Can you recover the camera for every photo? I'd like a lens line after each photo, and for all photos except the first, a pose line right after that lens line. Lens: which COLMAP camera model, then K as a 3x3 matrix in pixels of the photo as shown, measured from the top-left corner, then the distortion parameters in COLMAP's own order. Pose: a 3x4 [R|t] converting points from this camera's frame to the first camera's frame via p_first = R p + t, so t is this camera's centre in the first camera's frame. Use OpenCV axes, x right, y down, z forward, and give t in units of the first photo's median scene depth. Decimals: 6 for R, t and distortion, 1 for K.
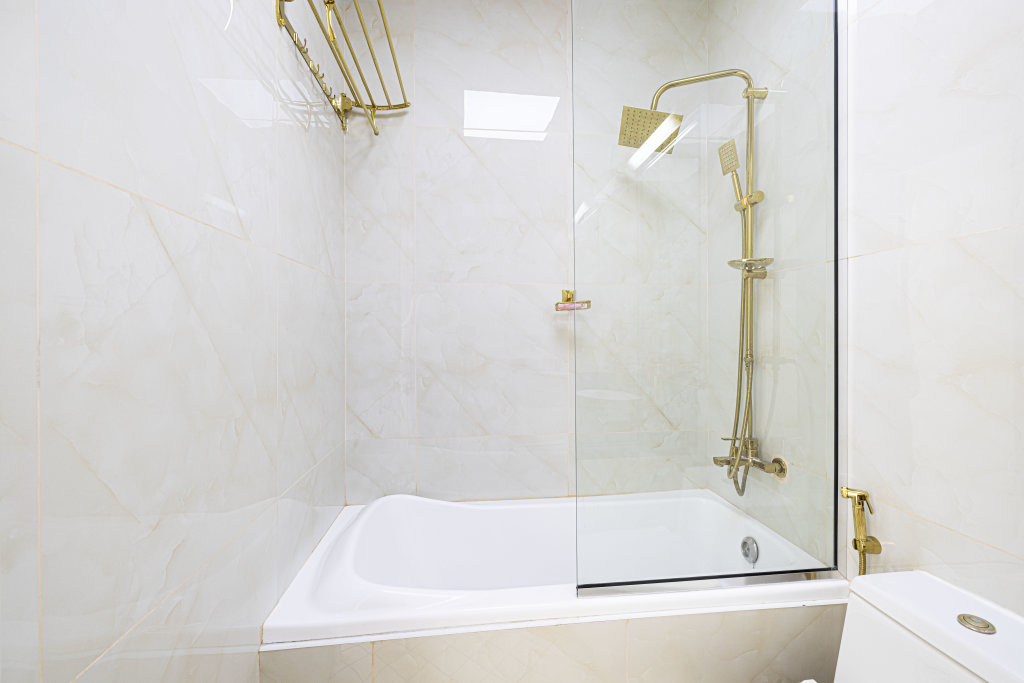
lens RADIAL K [[440.1, 0, 512.5], [0, 440.1, 335.8], [0, 0, 1]] dist [-0.000168, 0.000325]
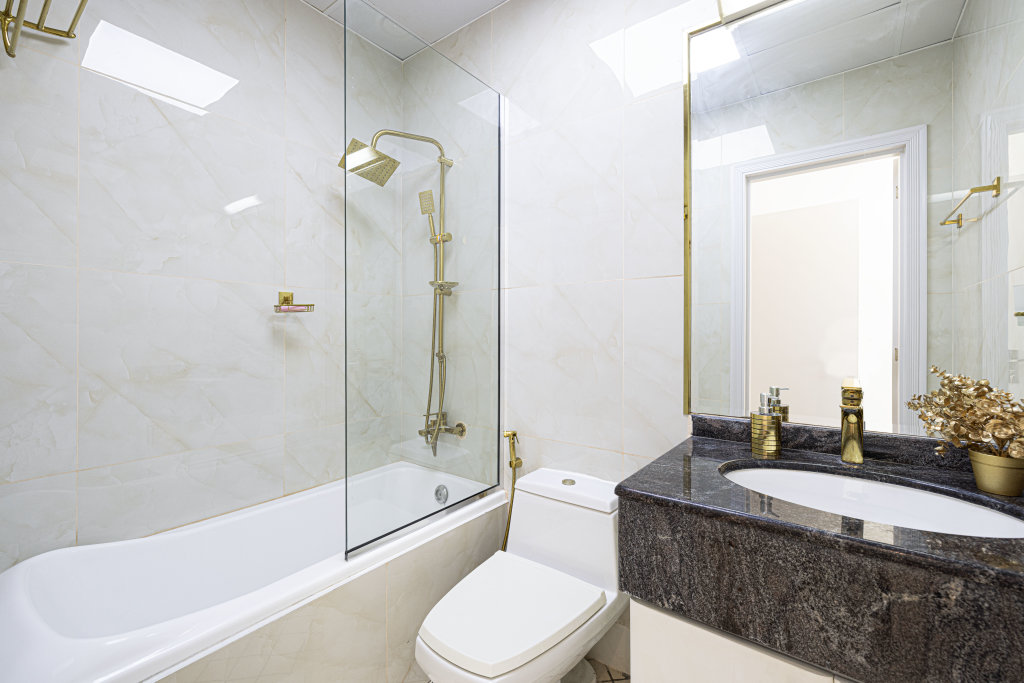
lens RADIAL K [[440.1, 0, 512.5], [0, 440.1, 335.8], [0, 0, 1]] dist [-0.000168, 0.000325]
pose [[0.680475, 0.001601, 0.732770, -0.306052], [0.001510, 0.999992, -0.003587, 0.001025], [-0.732770, 0.003547, 0.680467, -0.088694]]
